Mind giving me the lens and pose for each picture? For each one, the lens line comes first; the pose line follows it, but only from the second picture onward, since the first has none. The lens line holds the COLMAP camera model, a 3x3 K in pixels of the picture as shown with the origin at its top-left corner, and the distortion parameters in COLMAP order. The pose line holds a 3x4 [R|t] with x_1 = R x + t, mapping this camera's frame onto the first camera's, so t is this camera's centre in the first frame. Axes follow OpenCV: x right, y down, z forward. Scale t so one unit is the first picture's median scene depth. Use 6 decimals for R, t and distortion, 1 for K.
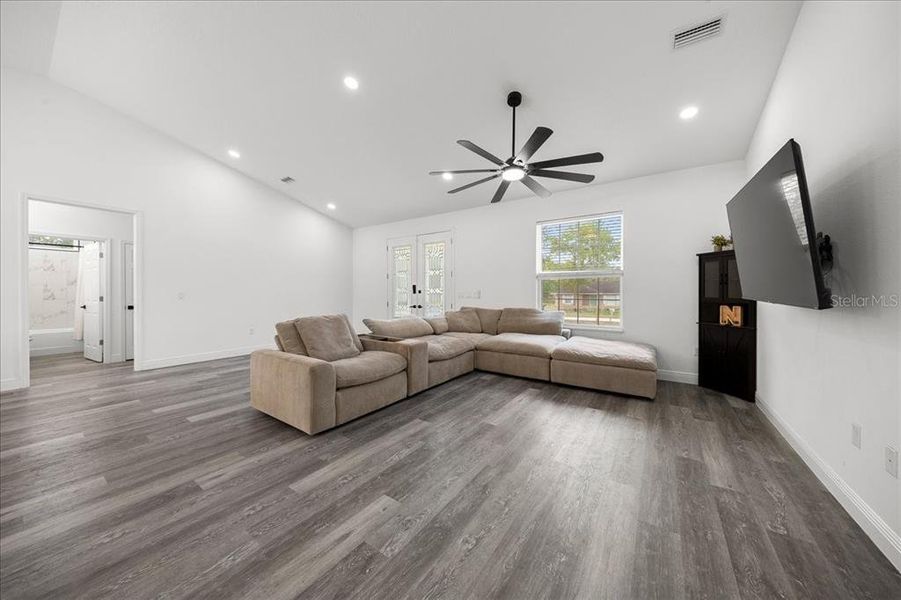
lens RADIAL K [[307.6, 0, 451.1], [0, 307.6, 292.0], [0, 0, 1]] dist [-0.002282, -0.000027]
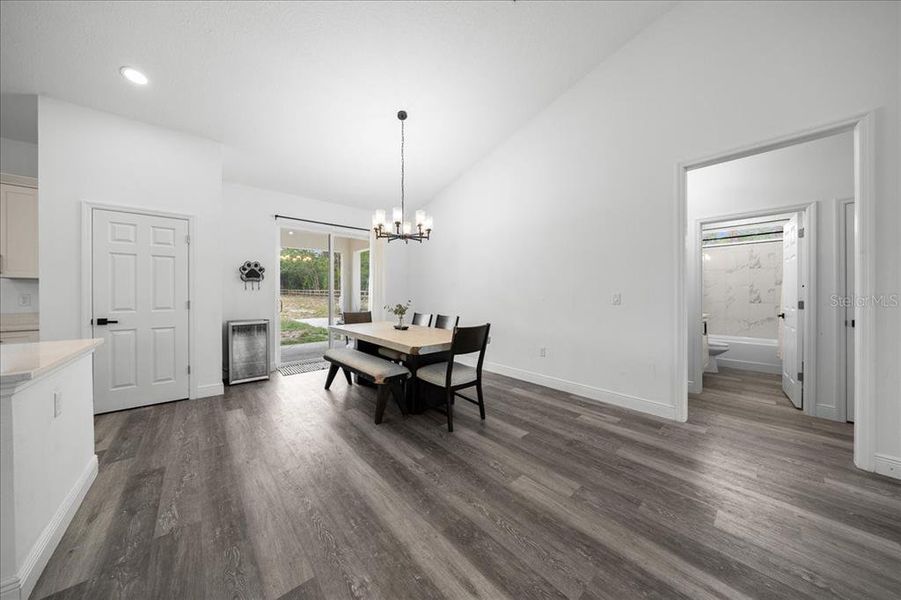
lens RADIAL K [[288.1, 0, 452.0], [0, 288.1, 293.7], [0, 0, 1]] dist [-0.001003, -0.000056]
pose [[-0.243455, 0.000575, -0.969912, -0.617998], [0.002937, 0.999996, -0.000144, -0.003002], [0.969908, -0.002884, -0.243455, 0.689386]]
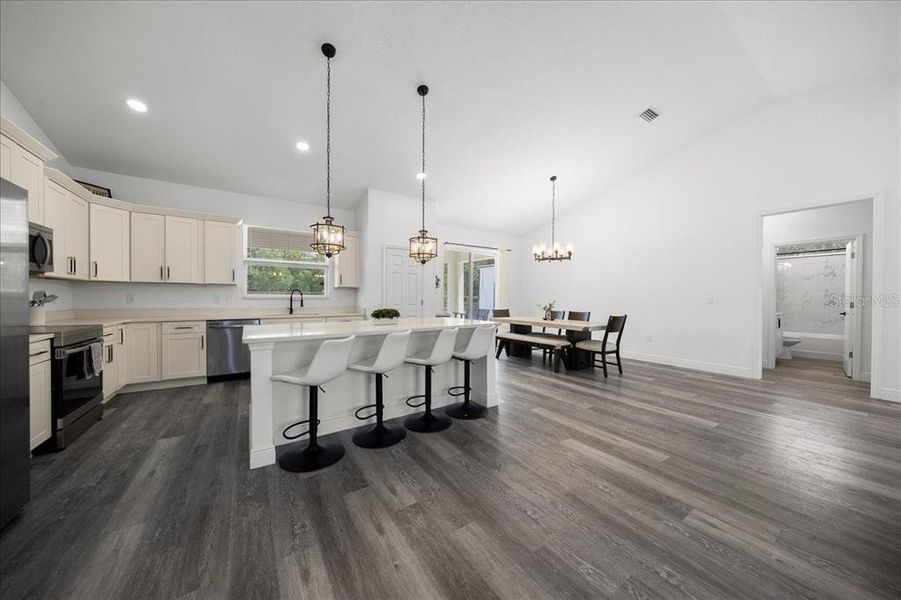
lens RADIAL K [[303.8, 0, 450.5], [0, 303.8, 300.0], [0, 0, 1]] dist [0.000896, 0.000190]
pose [[-0.364373, 0.007594, -0.931222, 0.130292], [-0.000582, 0.999965, 0.008382, 0.001199], [0.931253, 0.003596, -0.364355, 0.365598]]
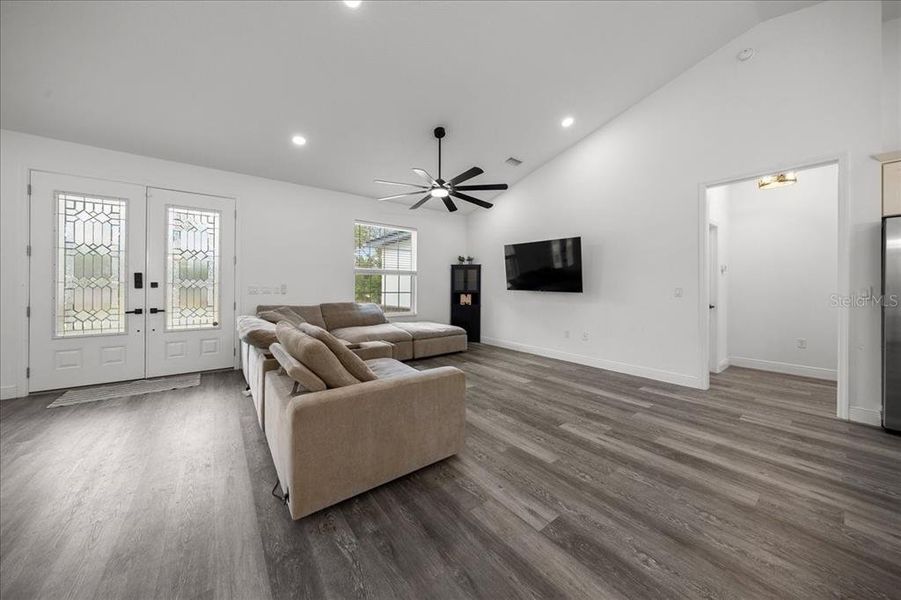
lens RADIAL K [[301.3, 0, 449.3], [0, 301.3, 284.2], [0, 0, 1]] dist [-0.003135, -0.000108]
pose [[0.315357, 0.009316, 0.948927, -0.907125], [-0.006180, 0.999951, -0.007763, -0.002319], [-0.948953, -0.003417, 0.315399, 0.541395]]
